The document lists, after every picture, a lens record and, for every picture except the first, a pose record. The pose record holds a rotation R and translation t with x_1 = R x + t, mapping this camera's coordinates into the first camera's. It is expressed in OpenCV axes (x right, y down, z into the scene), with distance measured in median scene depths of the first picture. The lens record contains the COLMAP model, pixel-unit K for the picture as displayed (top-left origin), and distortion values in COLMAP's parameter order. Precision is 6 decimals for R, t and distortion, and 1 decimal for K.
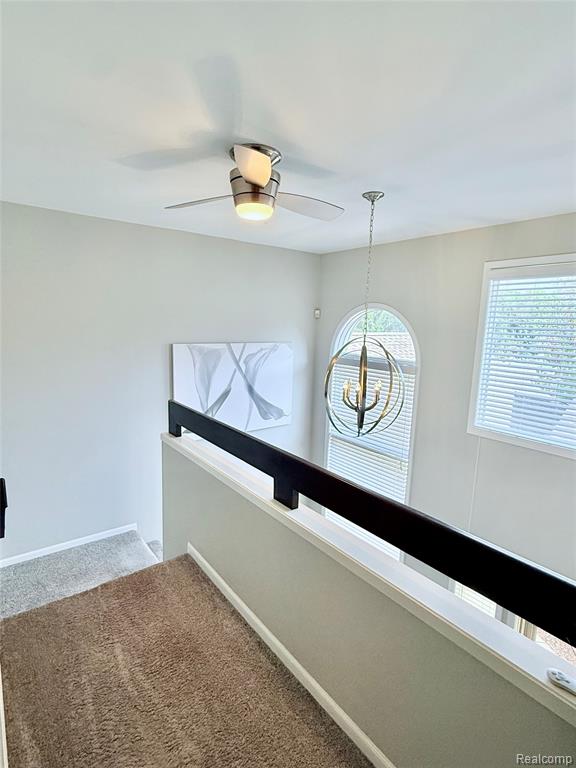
lens RADIAL K [[397.8, 0, 285.7], [0, 397.8, 385.0], [0, 0, 1]] dist [0.013233, 0.002144]
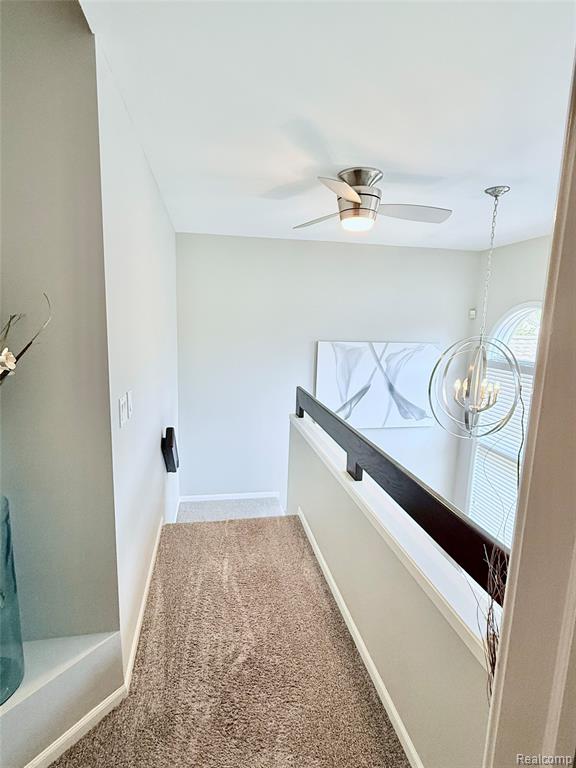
lens RADIAL K [[397.8, 0, 285.7], [0, 397.8, 383.0], [0, 0, 1]] dist [0.013233, 0.002144]
pose [[0.893925, 0.067933, -0.443039, 0.186237], [-0.073735, 0.997269, 0.004138, 0.023081], [0.442111, 0.028968, 0.896493, -0.075999]]
